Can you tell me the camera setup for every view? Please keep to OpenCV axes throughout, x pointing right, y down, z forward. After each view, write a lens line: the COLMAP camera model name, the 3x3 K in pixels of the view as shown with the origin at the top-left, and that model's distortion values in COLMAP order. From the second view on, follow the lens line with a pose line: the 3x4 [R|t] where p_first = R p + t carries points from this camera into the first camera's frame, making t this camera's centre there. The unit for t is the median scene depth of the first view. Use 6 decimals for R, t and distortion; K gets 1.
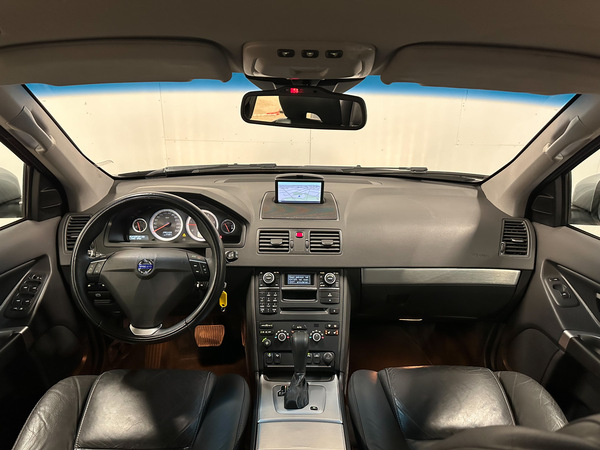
lens RADIAL K [[439.5, 0, 304.7], [0, 439.5, 221.5], [0, 0, 1]] dist [0.072029, -0.093164]
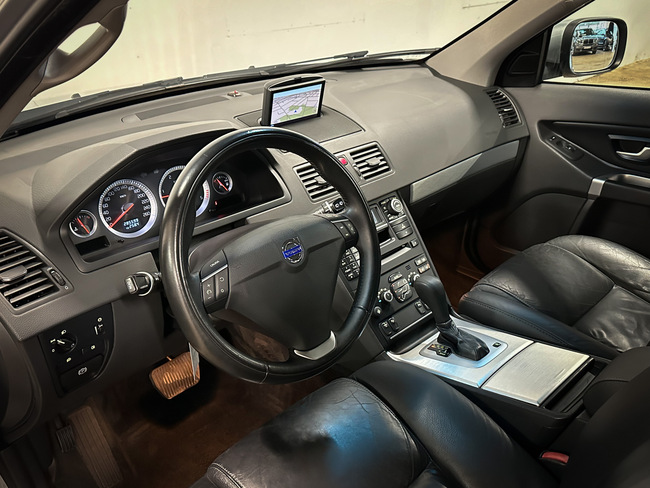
lens RADIAL K [[592.9, 0, 345.1], [0, 592.9, 243.5], [0, 0, 1]] dist [0.094390, -0.072275]
pose [[0.717214, -0.330021, 0.613751, -0.648871], [0.244910, 0.943936, 0.221369, -0.055900], [-0.652398, -0.008455, 0.757829, 0.285853]]
